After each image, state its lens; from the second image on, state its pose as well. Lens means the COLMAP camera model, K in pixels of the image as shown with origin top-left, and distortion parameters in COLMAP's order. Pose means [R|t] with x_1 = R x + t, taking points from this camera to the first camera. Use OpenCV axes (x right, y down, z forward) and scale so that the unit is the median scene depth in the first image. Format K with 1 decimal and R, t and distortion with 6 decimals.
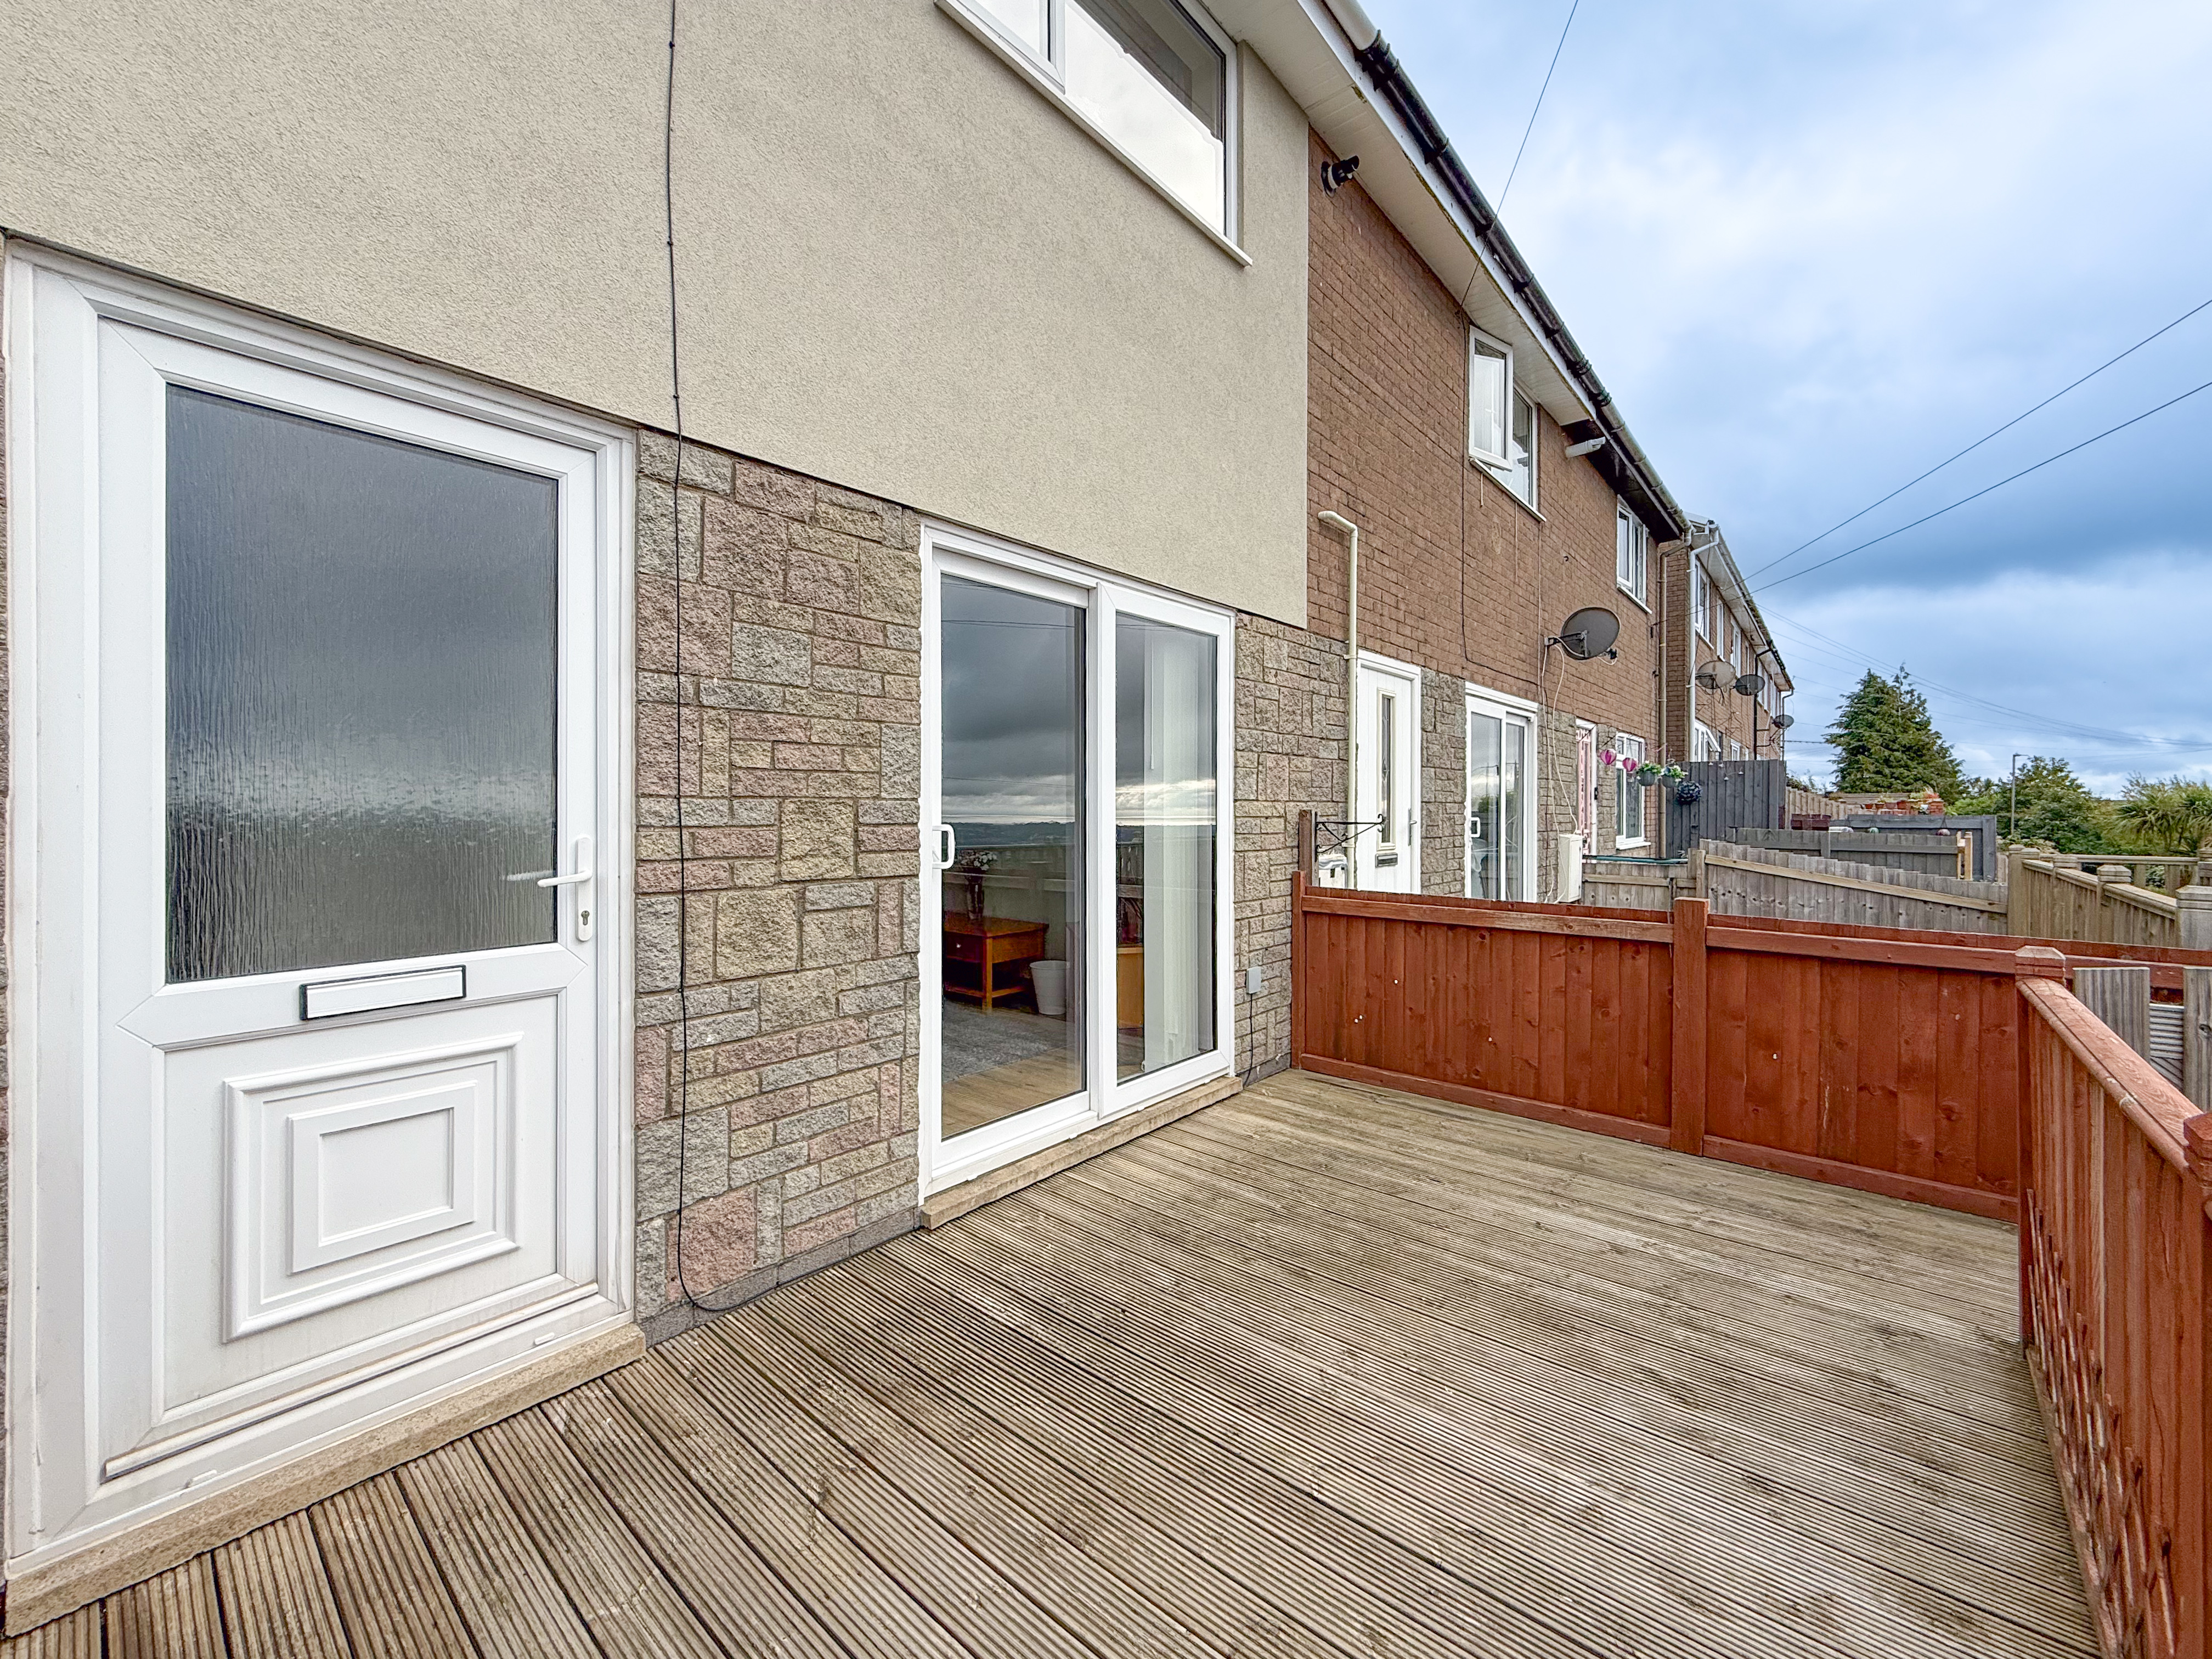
lens RADIAL K [[892.6, 0, 1096.3], [0, 892.6, 808.6], [0, 0, 1]] dist [0.000902, -0.000040]
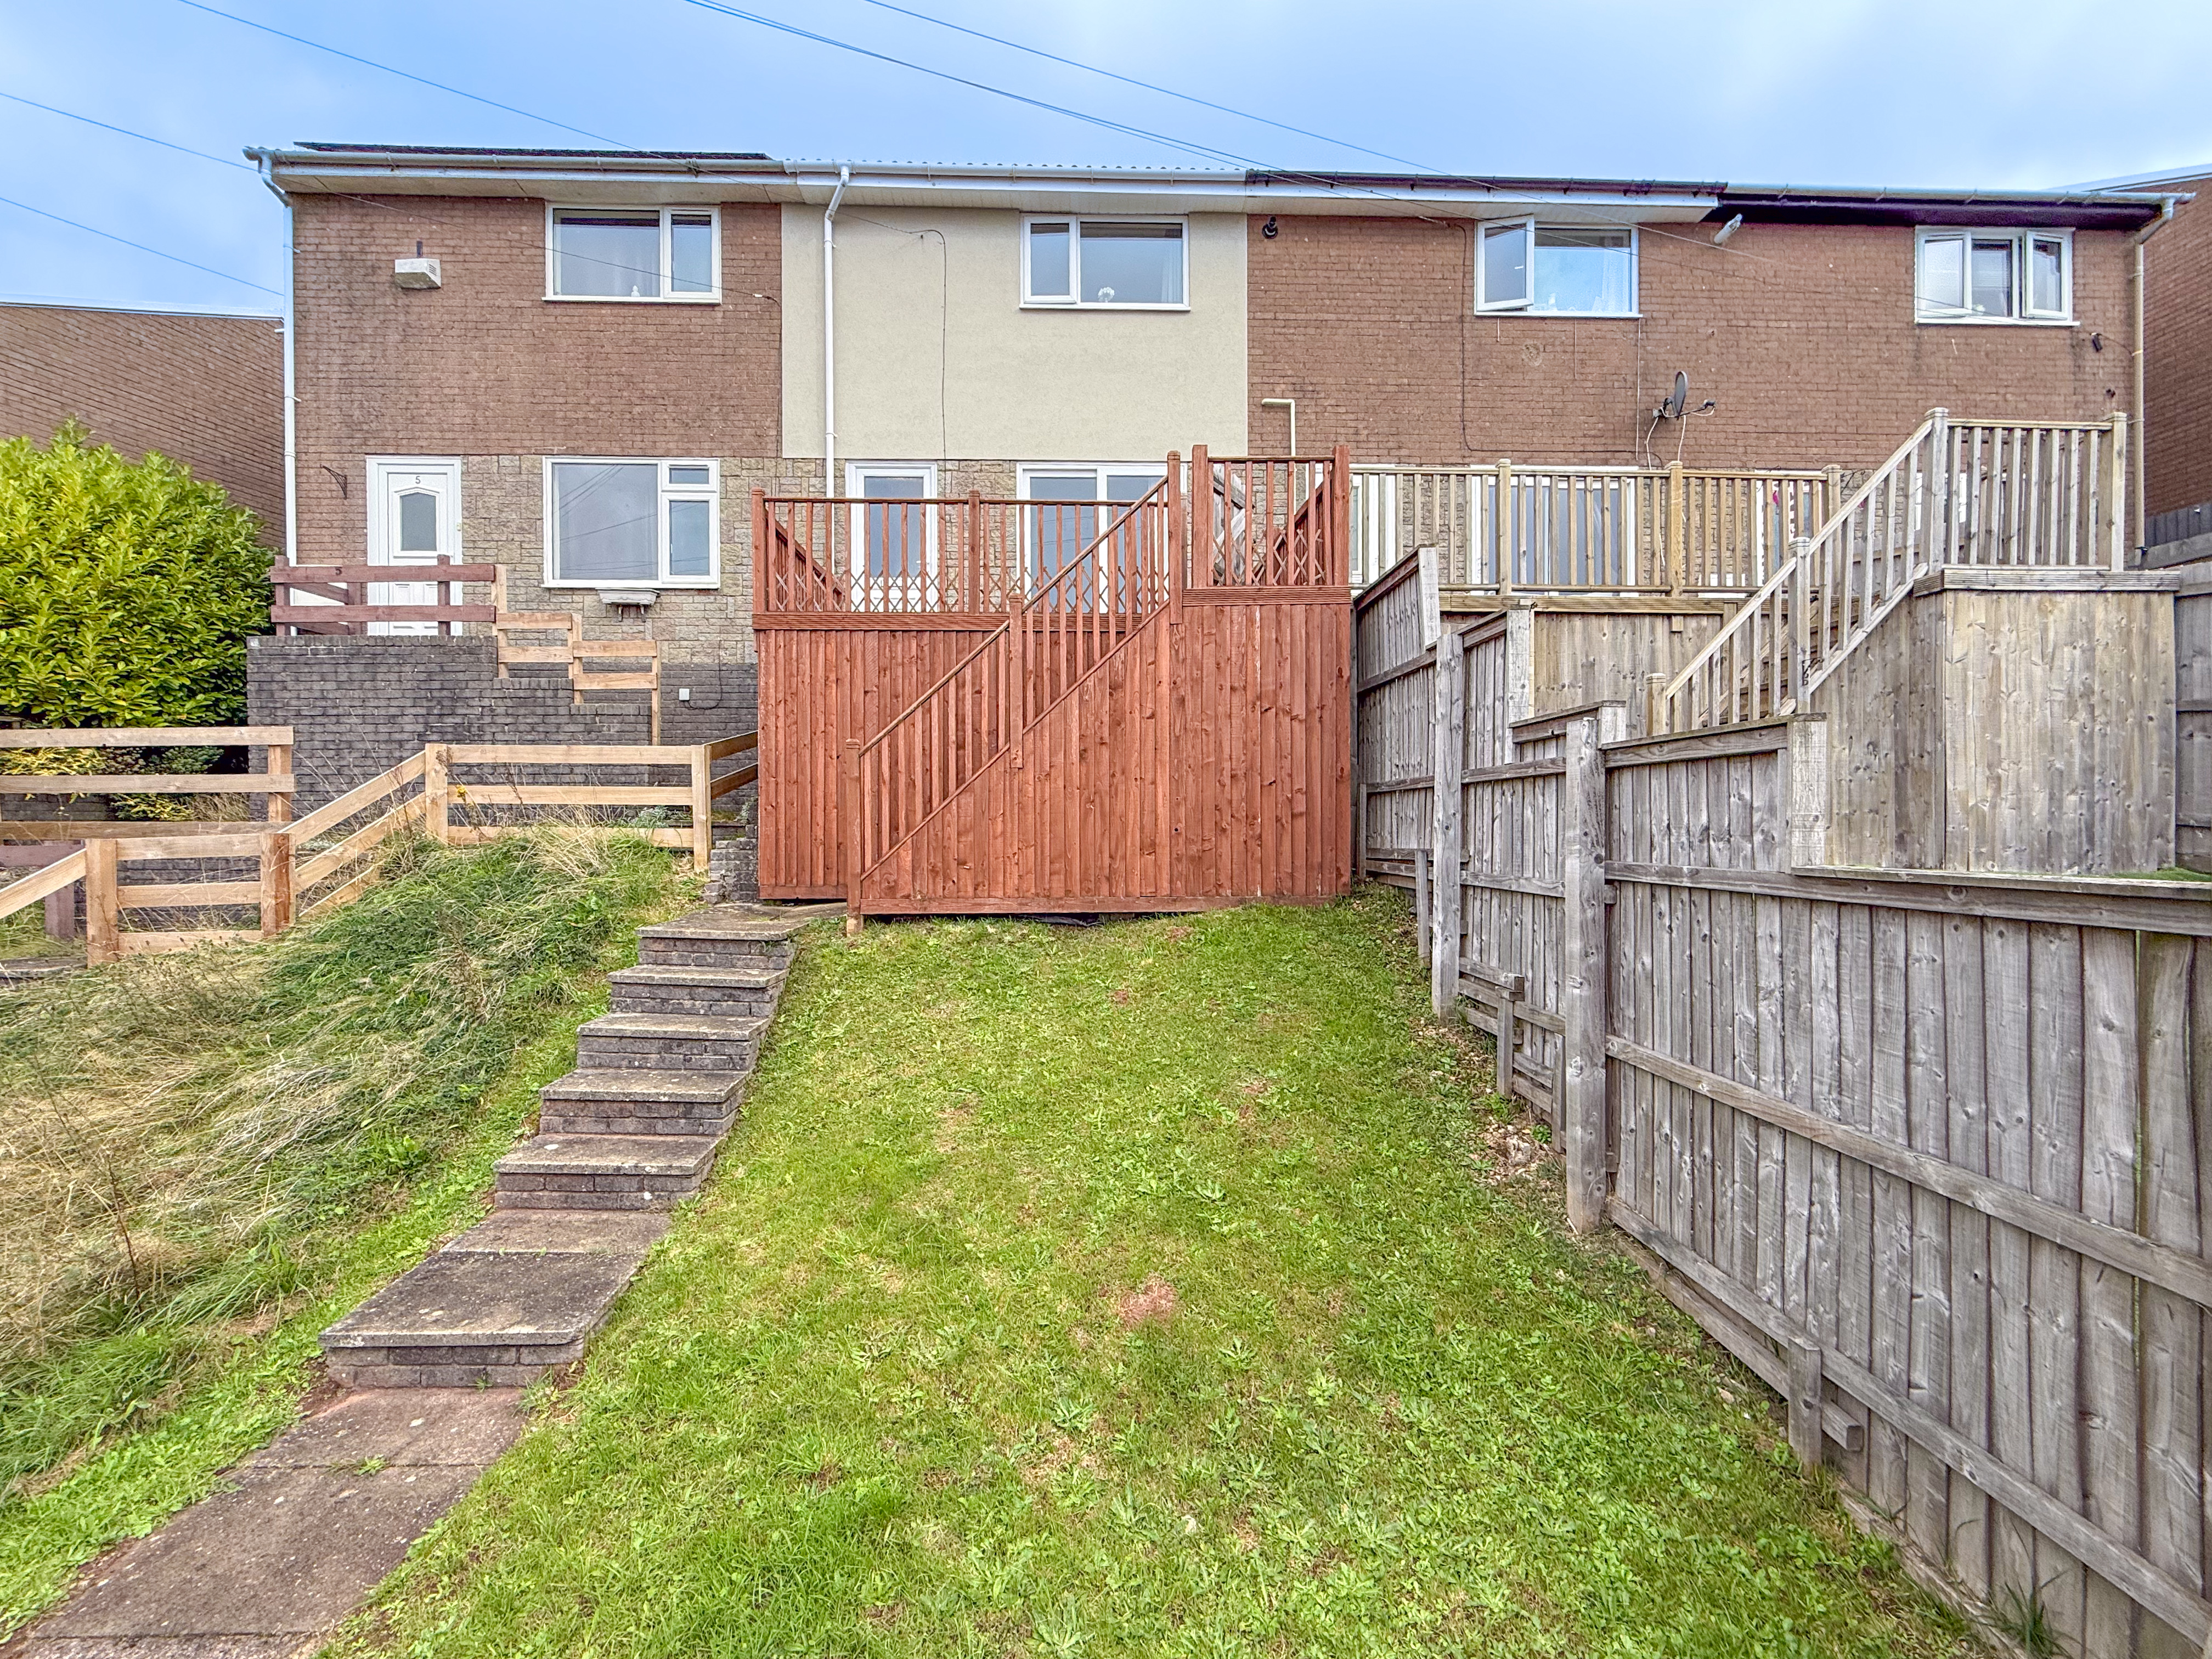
lens RADIAL K [[892.6, 0, 1101.5], [0, 892.6, 821.9], [0, 0, 1]] dist [0.000902, -0.000040]
pose [[0.679531, 0.004634, -0.733632, 2.638776], [0.000285, 0.999978, 0.006581, 1.070530], [0.733647, -0.004681, 0.679515, -1.132848]]
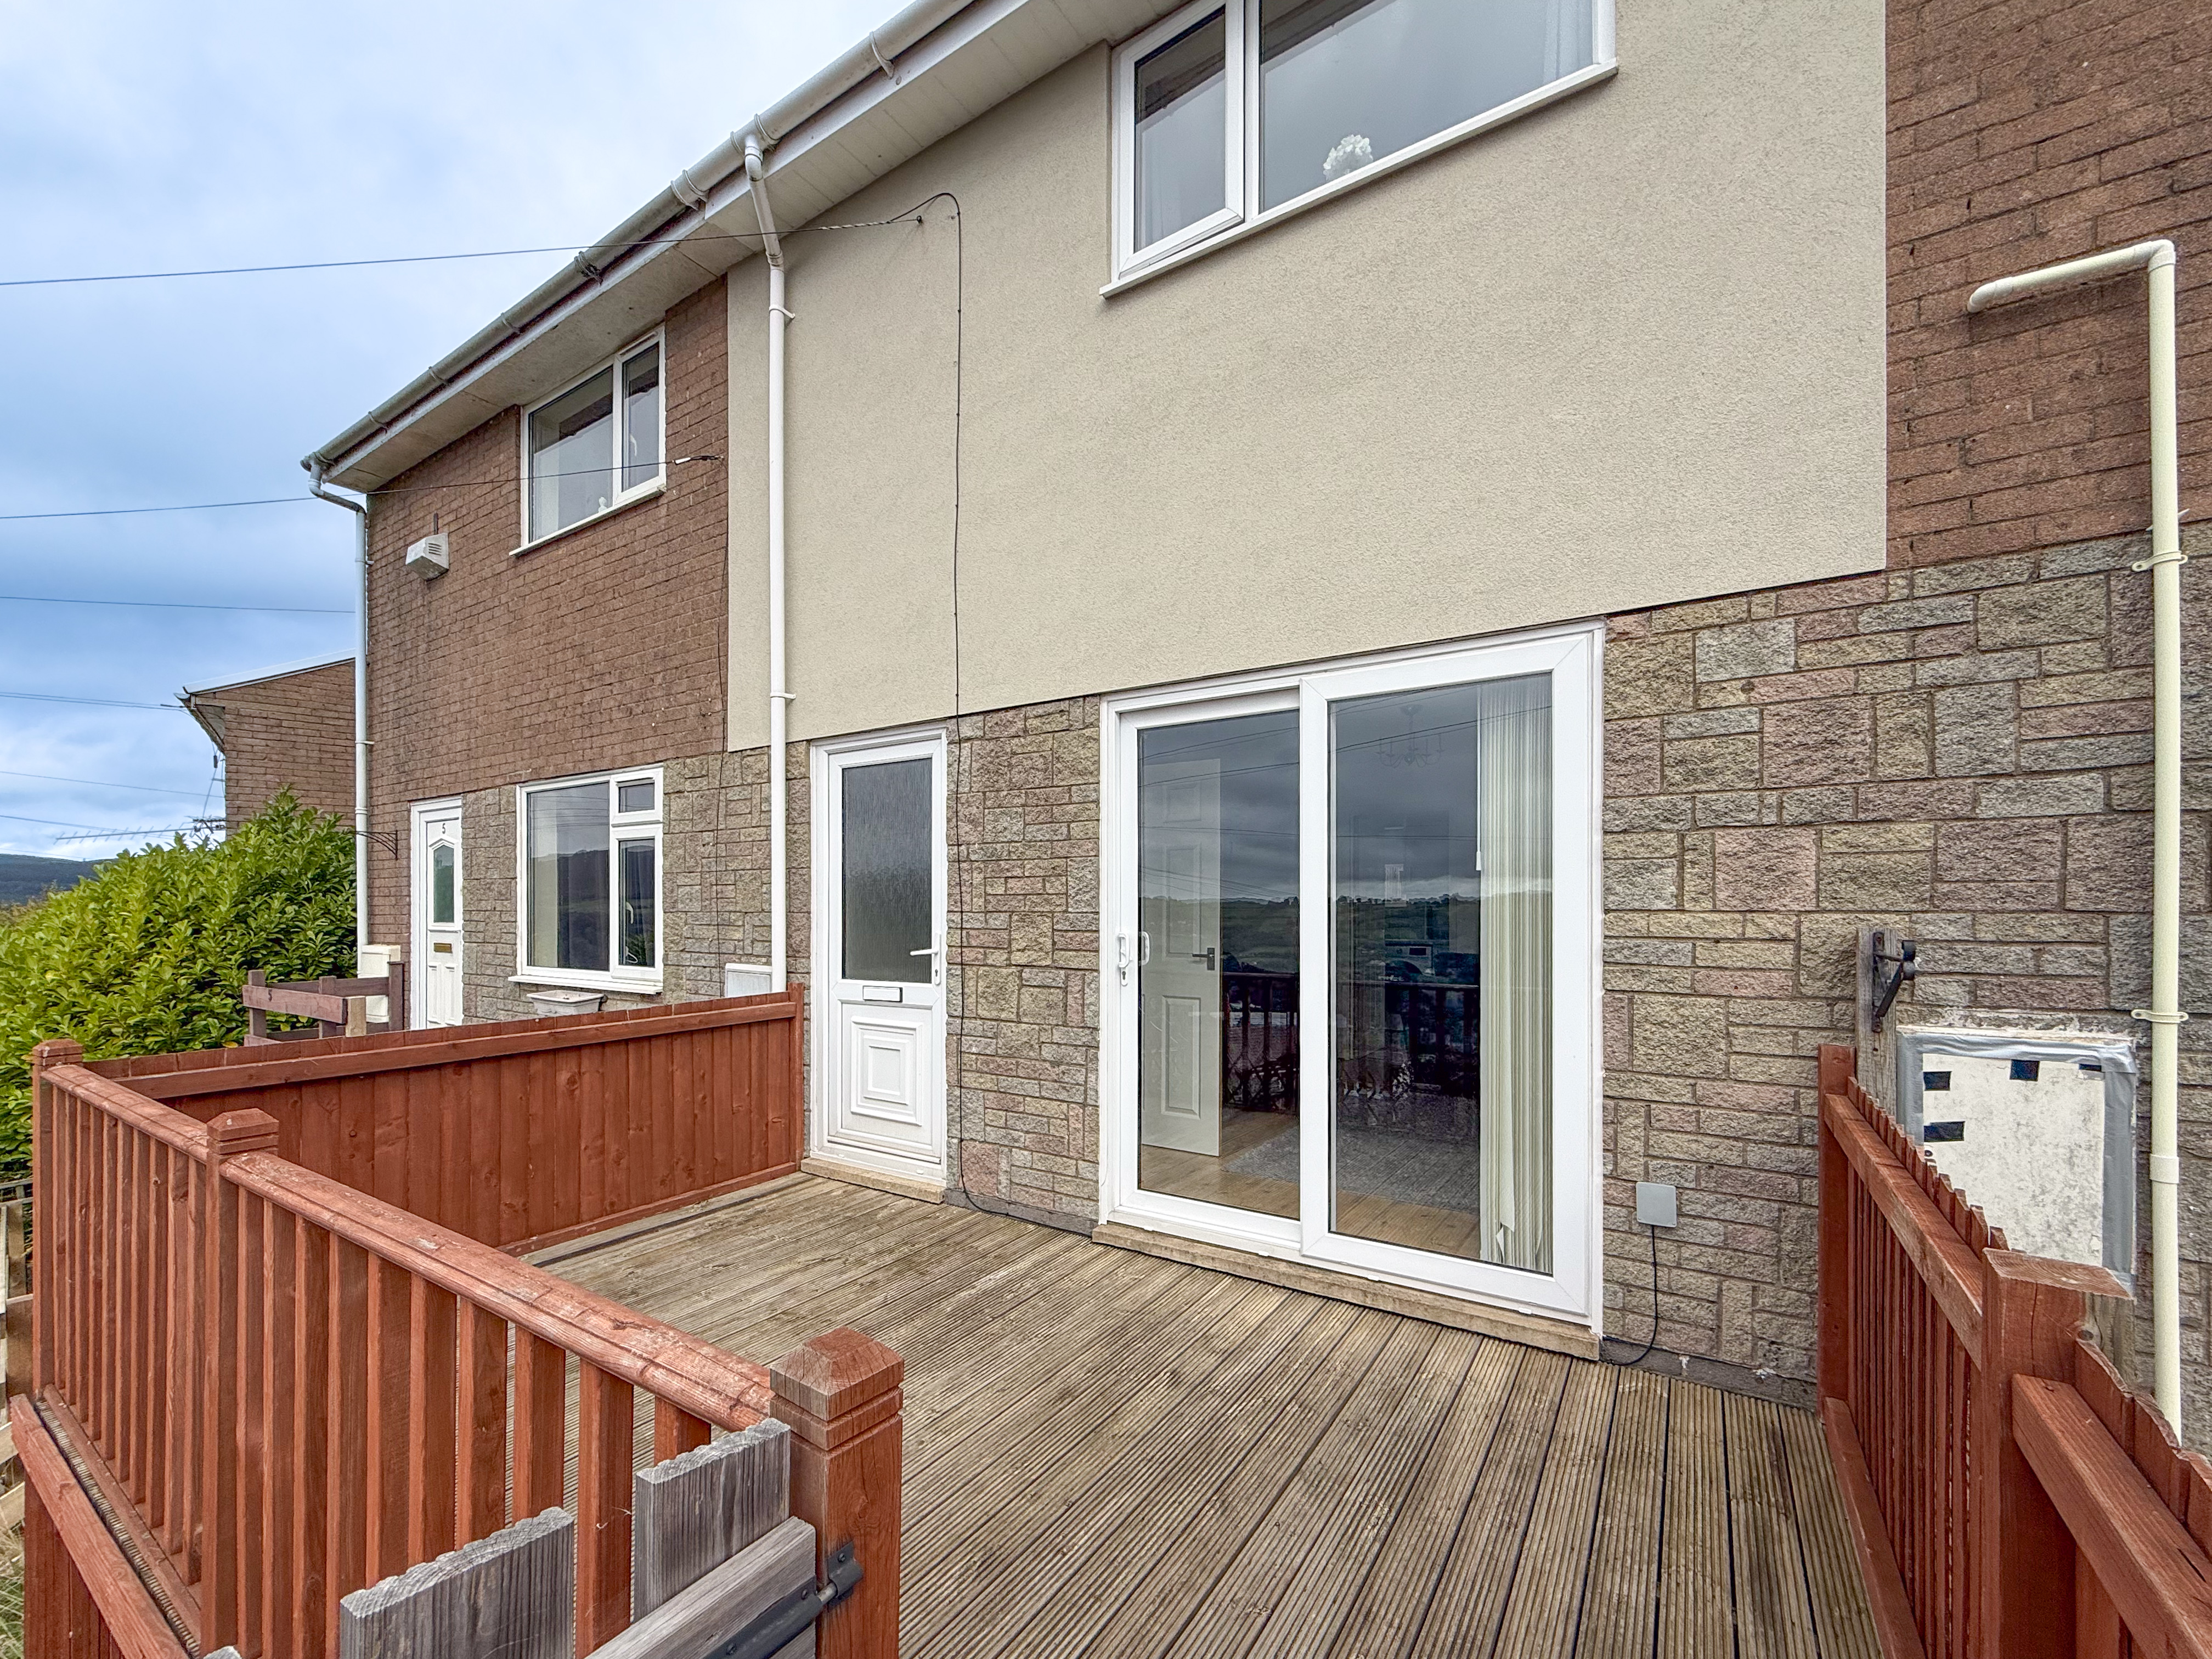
lens RADIAL K [[892.6, 0, 1115.2], [0, 892.6, 909.6], [0, 0, 1]] dist [0.000902, -0.000040]
pose [[0.153001, -0.003309, -0.988220, 1.148082], [-0.003209, 0.999987, -0.003845, -0.010196], [0.988221, 0.003759, 0.152989, 0.854775]]
